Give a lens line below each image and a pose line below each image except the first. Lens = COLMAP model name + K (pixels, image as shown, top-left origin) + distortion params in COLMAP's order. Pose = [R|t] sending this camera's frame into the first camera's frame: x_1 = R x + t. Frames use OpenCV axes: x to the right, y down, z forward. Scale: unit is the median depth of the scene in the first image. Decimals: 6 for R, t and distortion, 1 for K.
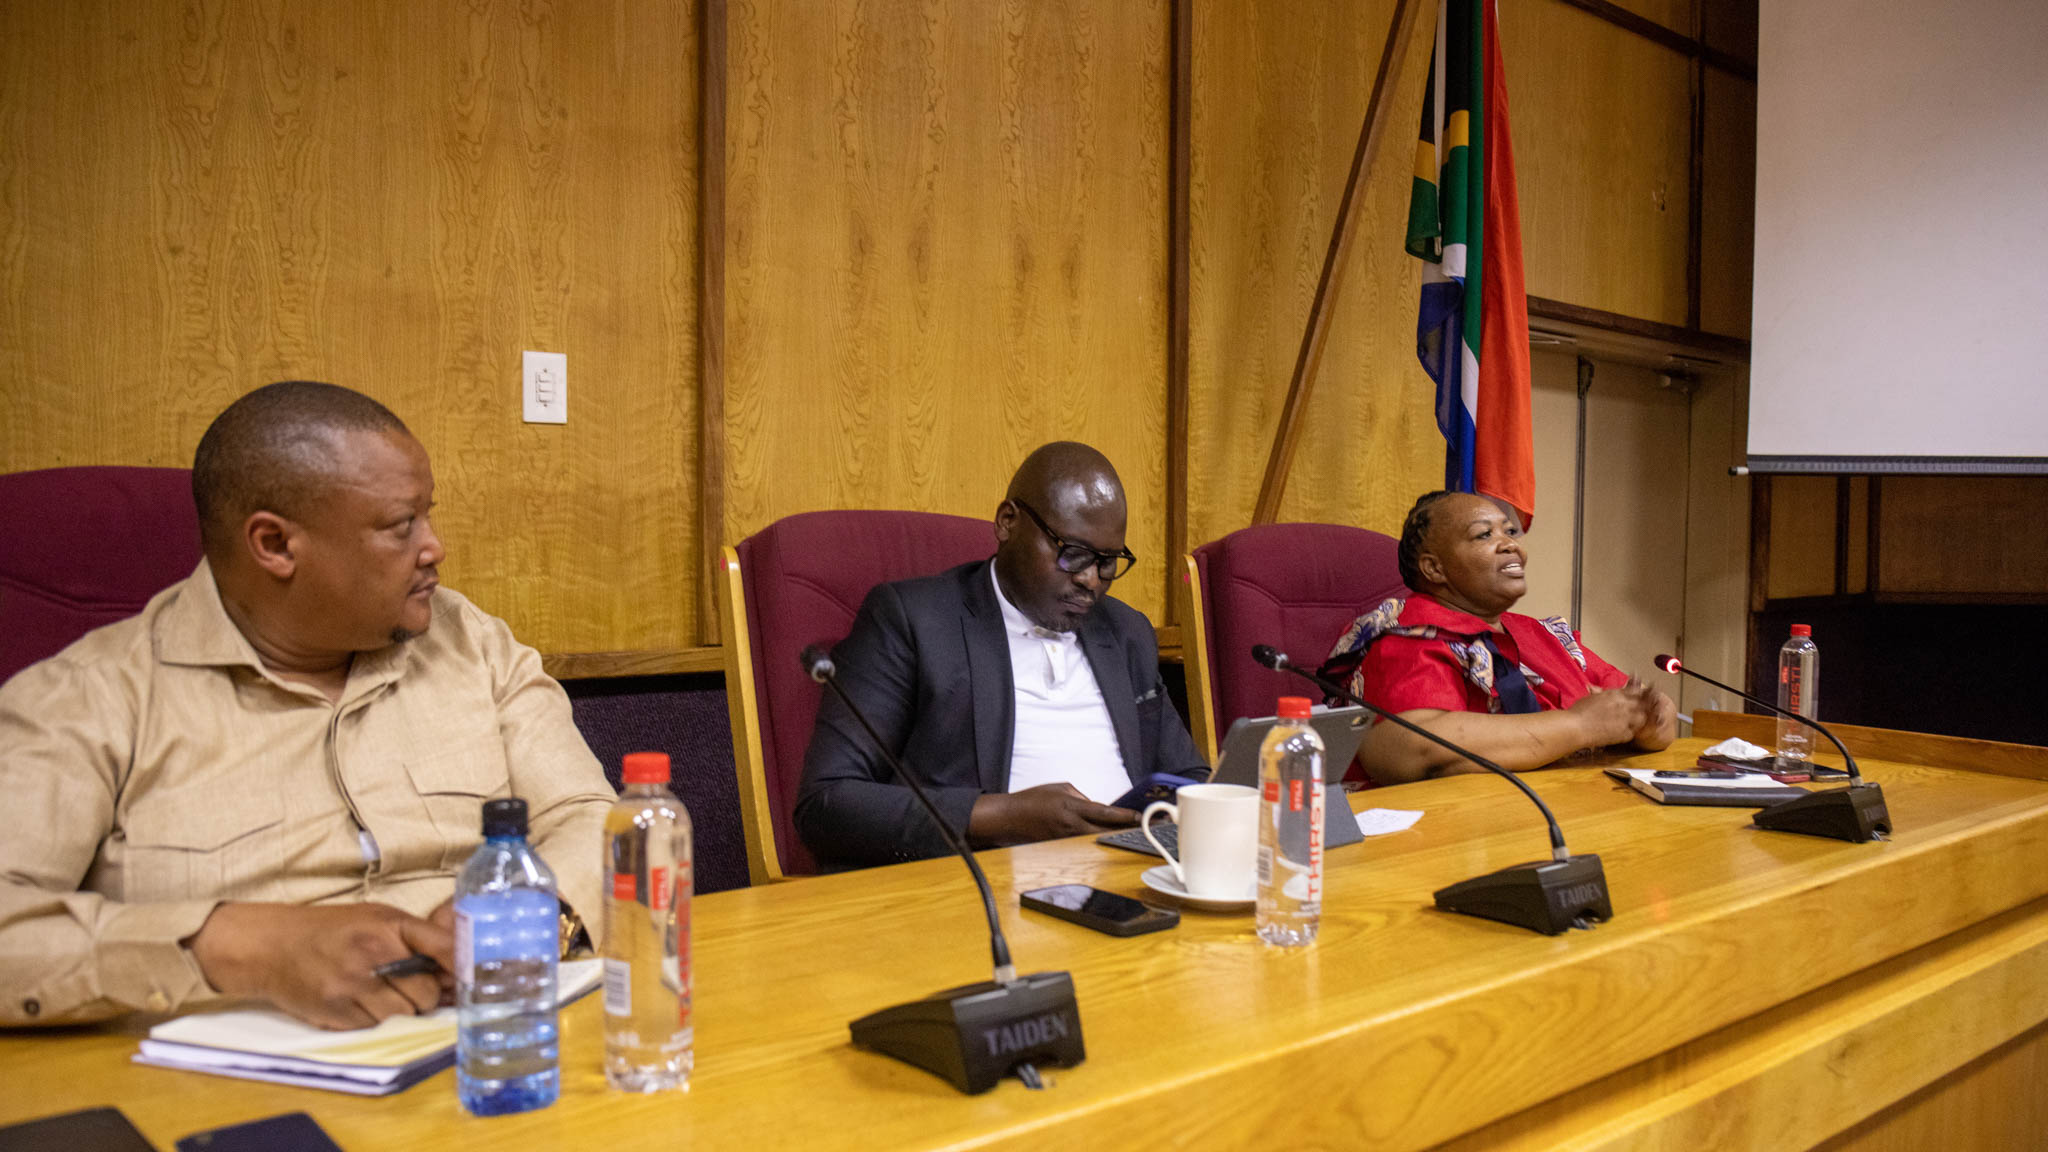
lens RADIAL K [[1534.9, 0, 1039.7], [0, 1534.9, 588.2], [0, 0, 1]] dist [-0.090689, 0.074315]
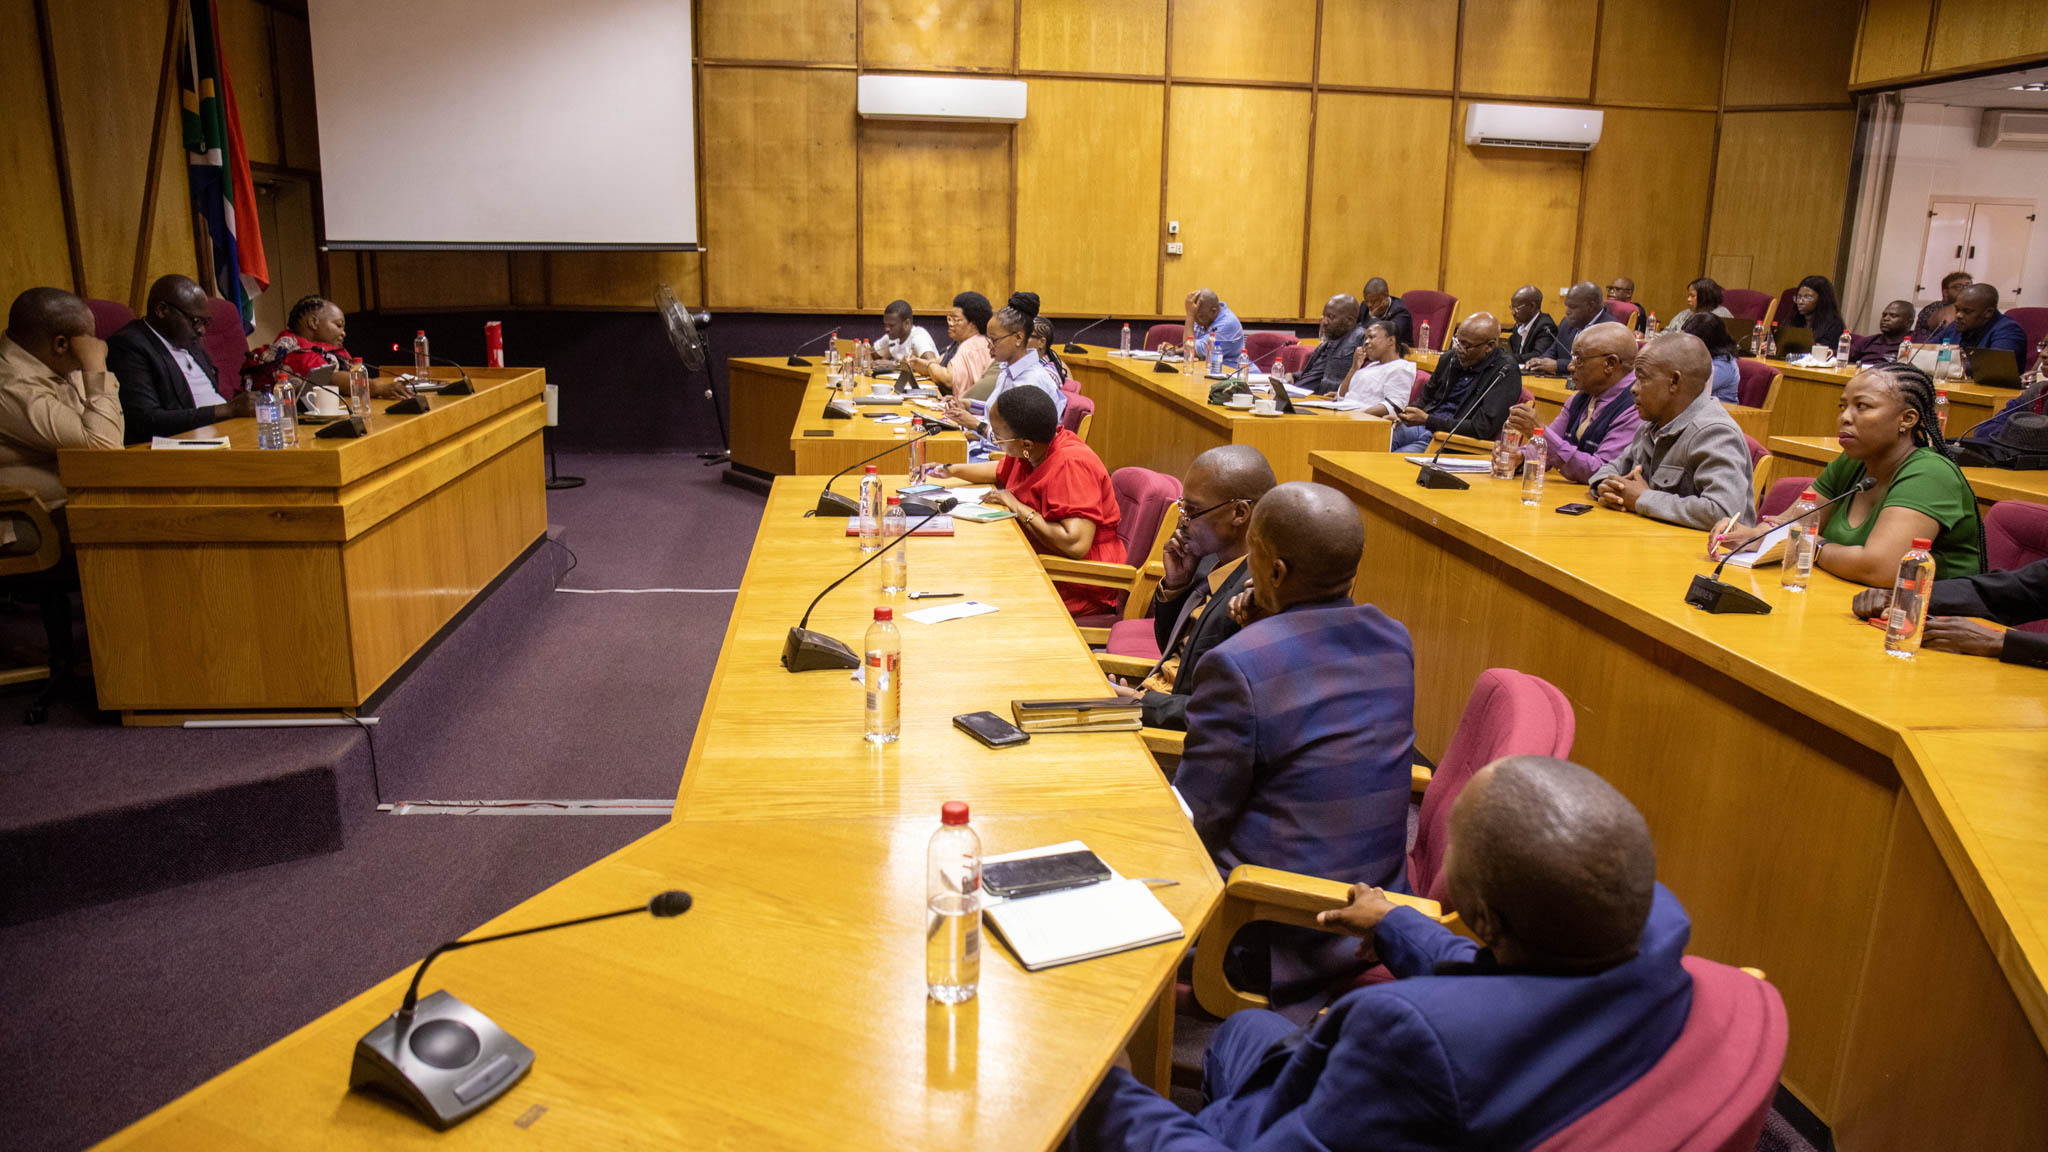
lens RADIAL K [[1359.4, 0, 1028.8], [0, 1359.4, 587.6], [0, 0, 1]] dist [-0.110703, 0.075724]
pose [[0.521213, -0.200496, 0.829541, -0.817503], [0.011829, 0.973616, 0.227886, -0.047867], [-0.853345, -0.108965, 0.509833, -0.986365]]
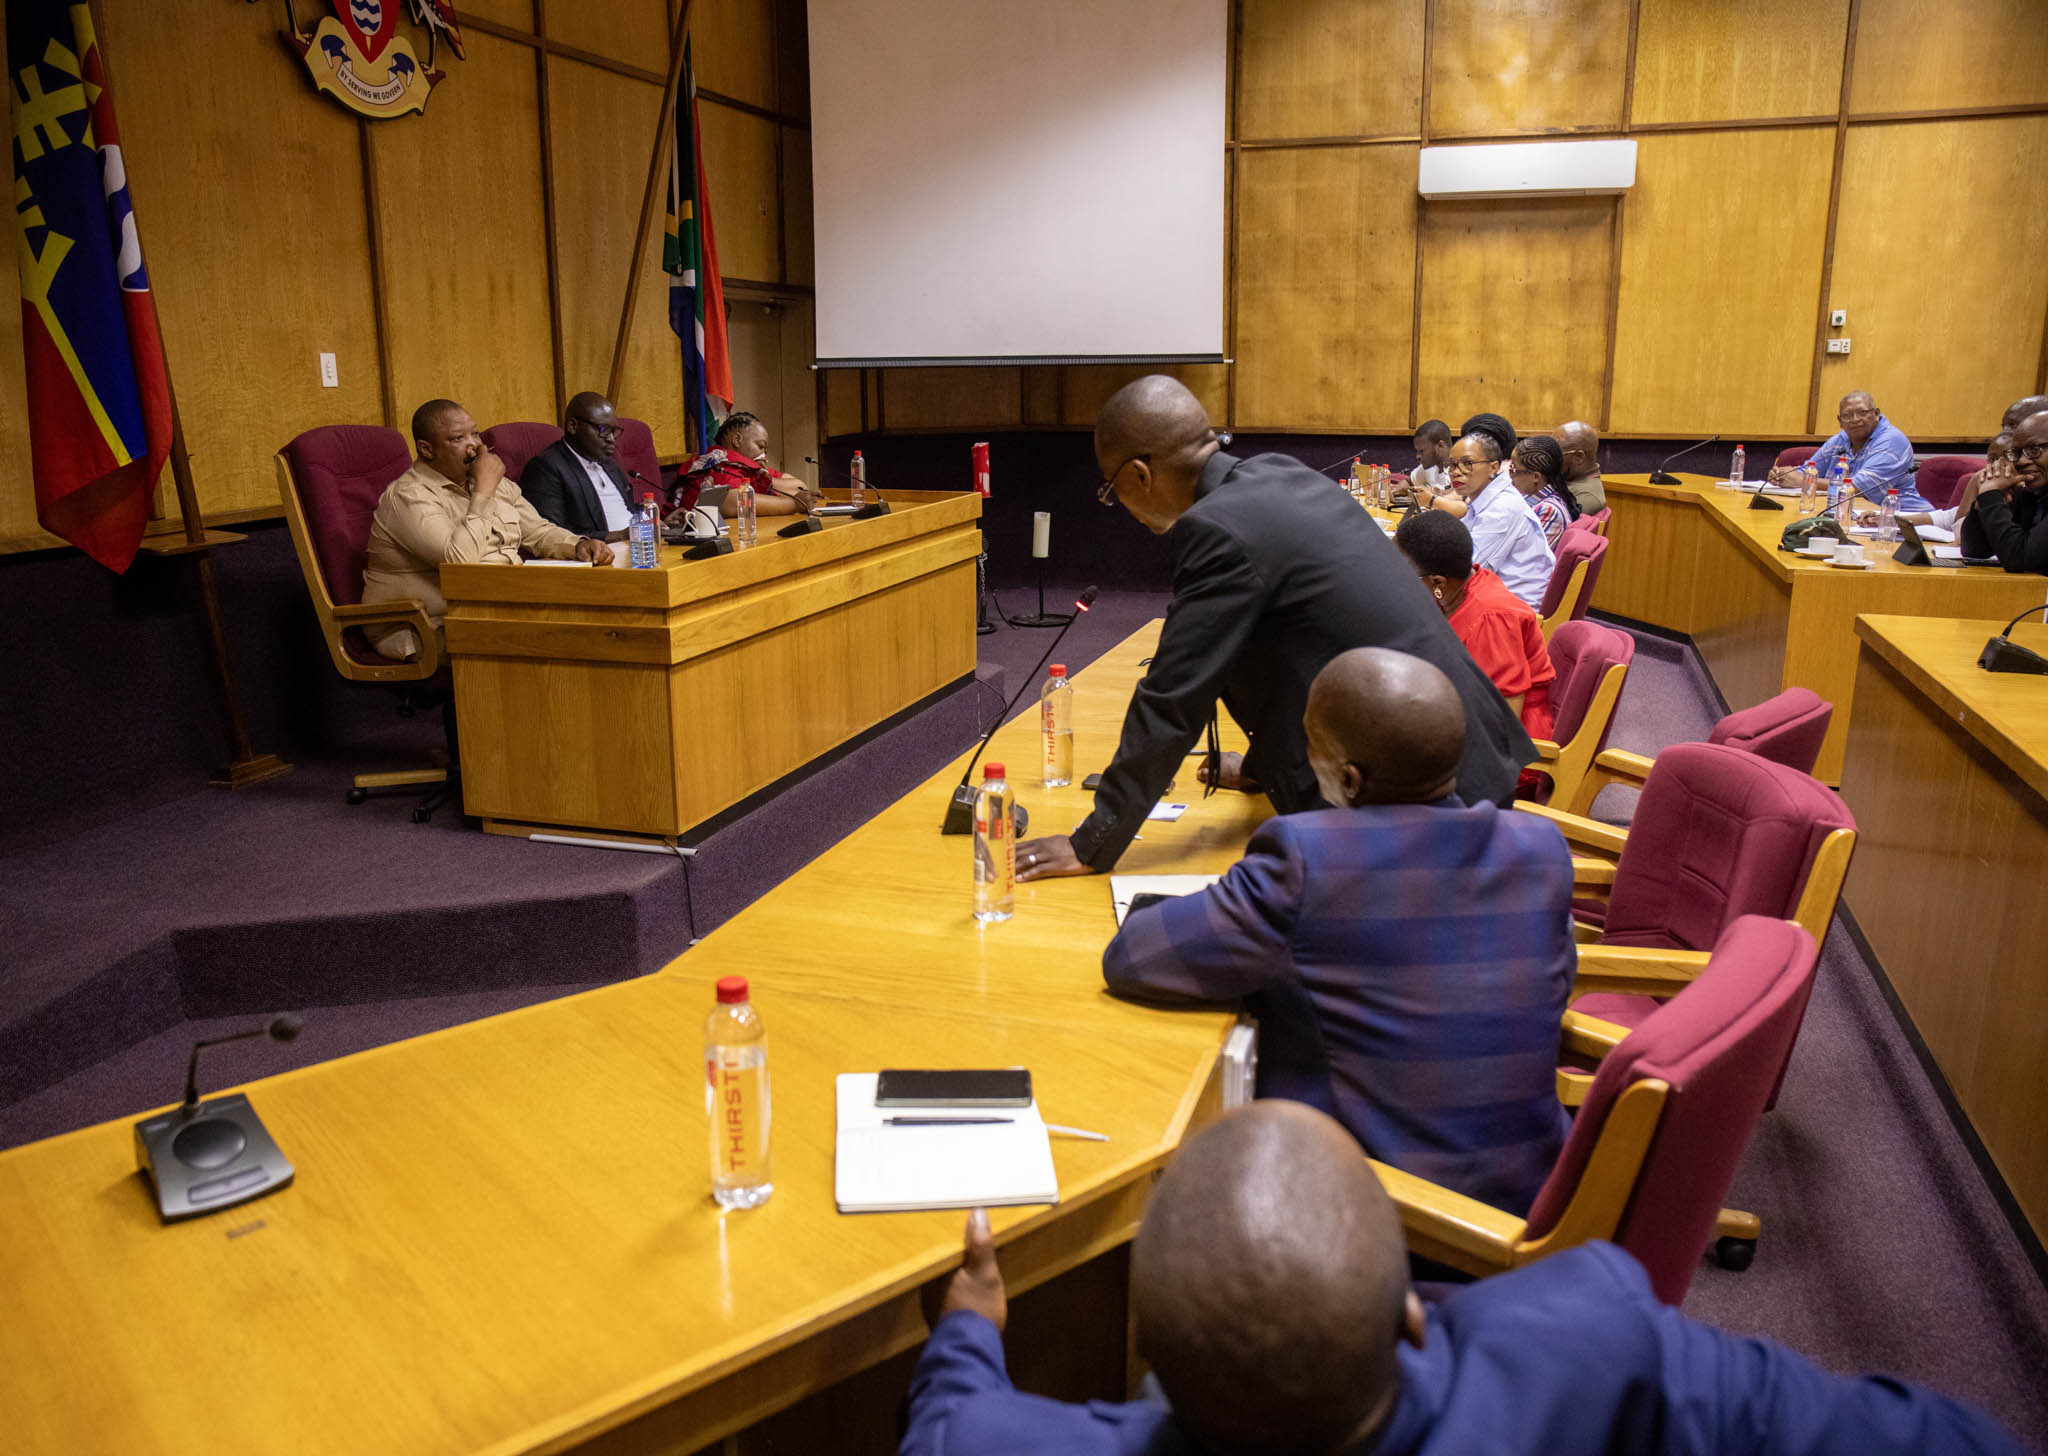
lens RADIAL K [[1572.5, 0, 977.1], [0, 1572.5, 742.0], [0, 0, 1]] dist [-0.091023, 0.075921]
pose [[0.843574, -0.142201, 0.517844, -0.633446], [0.036799, 0.977344, 0.208433, -0.034041], [-0.535751, -0.156773, 0.829695, -1.144644]]
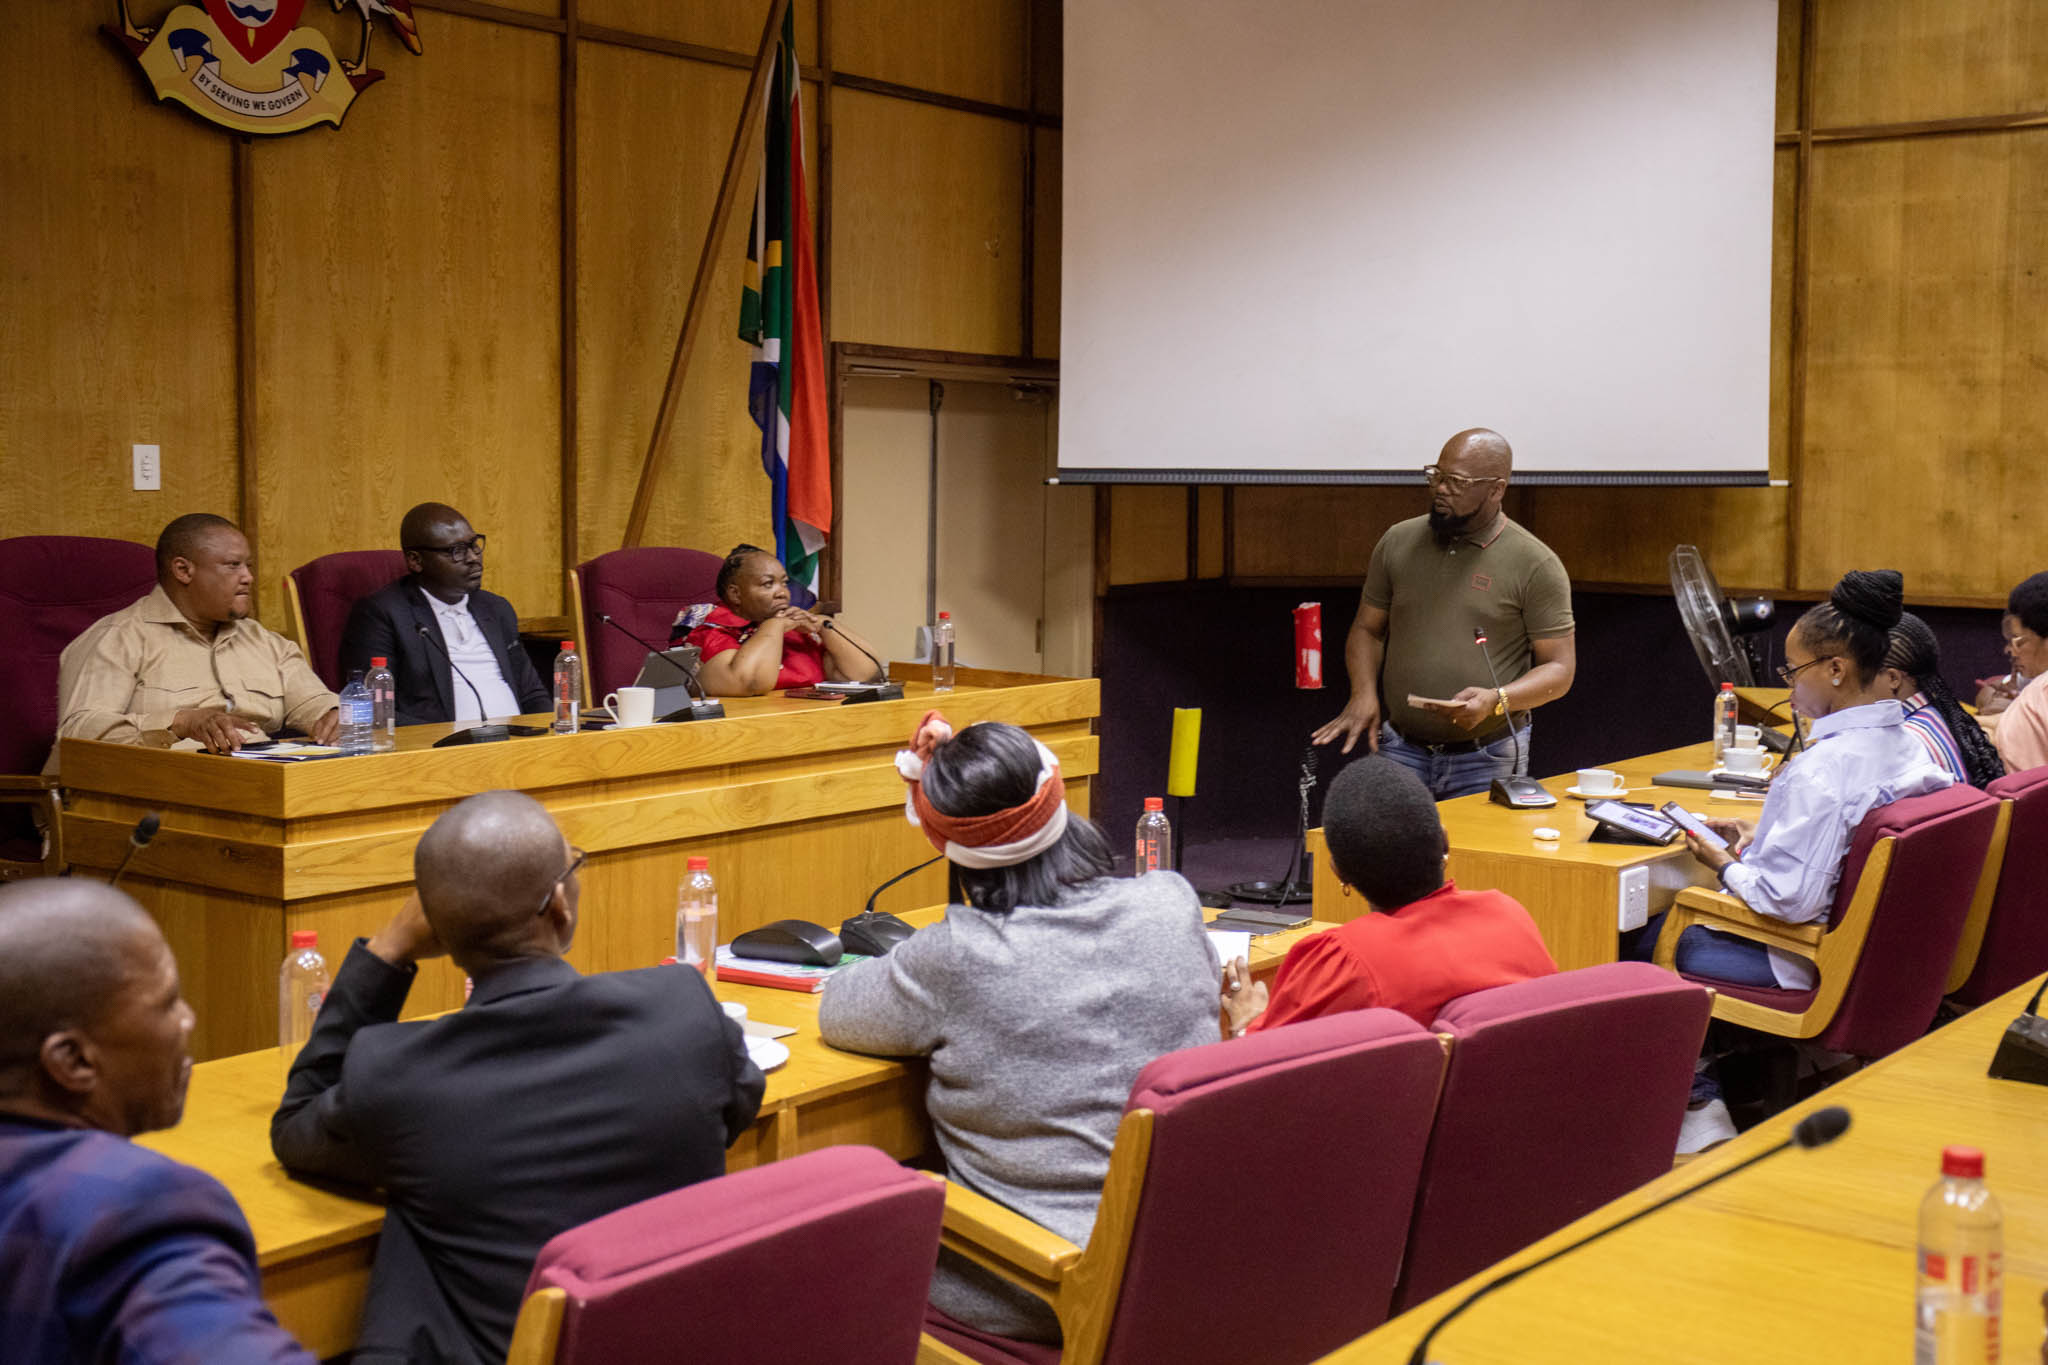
lens RADIAL K [[2476.8, 0, 1049.8], [0, 2476.8, 634.5], [0, 0, 1]] dist [0.025030, 0.000000]
pose [[0.968003, -0.015950, 0.250430, -0.058838], [0.007815, 0.999410, 0.033443, -0.032722], [-0.250816, -0.030416, 0.967557, -1.428944]]
